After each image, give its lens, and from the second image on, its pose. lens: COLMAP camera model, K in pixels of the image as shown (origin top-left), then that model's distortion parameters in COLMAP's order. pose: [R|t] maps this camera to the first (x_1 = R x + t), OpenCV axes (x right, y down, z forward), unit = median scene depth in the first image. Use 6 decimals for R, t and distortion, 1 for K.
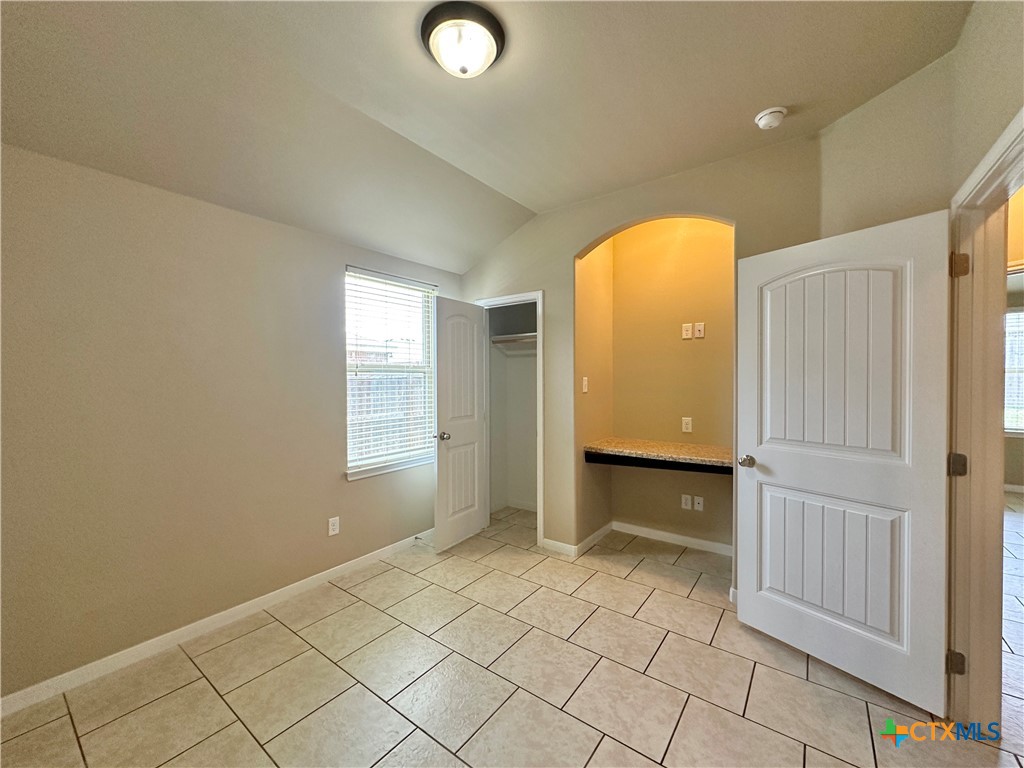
lens RADIAL K [[407.3, 0, 520.4], [0, 407.3, 397.6], [0, 0, 1]] dist [-0.000671, -0.000301]
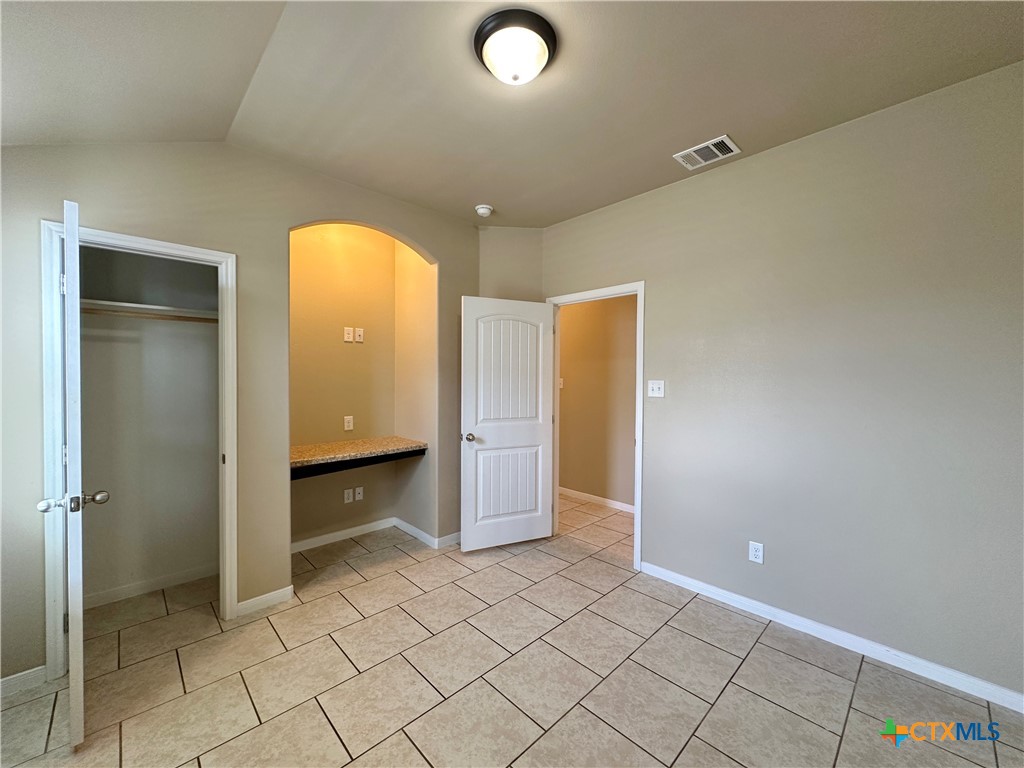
lens RADIAL K [[407.3, 0, 508.5], [0, 407.3, 390.6], [0, 0, 1]] dist [-0.000671, -0.000301]
pose [[0.163268, -0.020431, 0.986370, -0.698228], [0.036941, 0.999211, 0.014582, -0.021329], [-0.985890, 0.034056, 0.163894, 0.513206]]
